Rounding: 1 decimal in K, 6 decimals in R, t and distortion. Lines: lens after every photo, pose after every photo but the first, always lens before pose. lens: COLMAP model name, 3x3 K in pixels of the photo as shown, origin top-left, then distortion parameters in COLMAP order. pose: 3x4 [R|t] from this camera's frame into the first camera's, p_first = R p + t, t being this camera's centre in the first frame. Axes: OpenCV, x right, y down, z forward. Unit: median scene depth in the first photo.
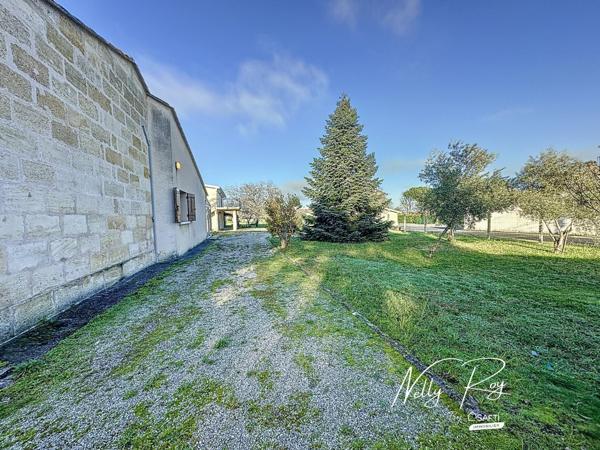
lens RADIAL K [[240.0, 0, 300.7], [0, 240.0, 229.5], [0, 0, 1]] dist [-0.006830, 0.000878]
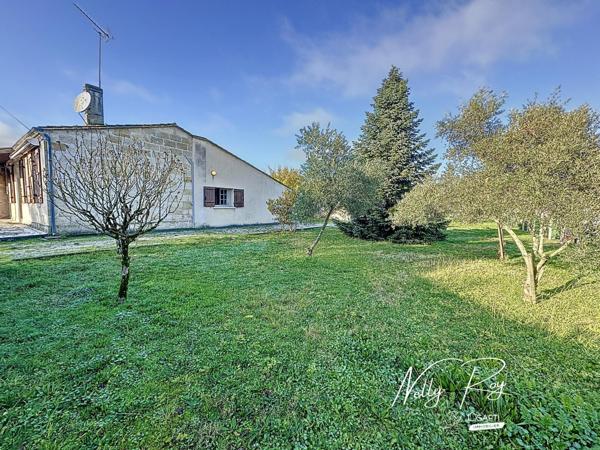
lens RADIAL K [[240.0, 0, 300.5], [0, 240.0, 222.9], [0, 0, 1]] dist [-0.006830, 0.000878]
pose [[0.653879, 0.082302, -0.752110, 1.785265], [-0.077108, 0.996139, 0.041968, -0.055306], [0.752660, 0.030552, 0.657700, 0.557500]]
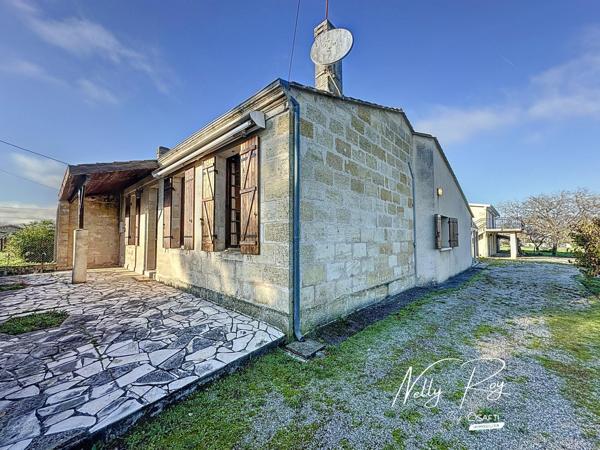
lens RADIAL K [[240.0, 0, 300.2], [0, 240.0, 225.6], [0, 0, 1]] dist [-0.006830, 0.000878]
pose [[0.542859, -0.020441, -0.839575, 0.009371], [-0.064772, 0.995707, -0.066123, -0.033857], [0.837322, 0.090277, 0.539204, -0.018120]]
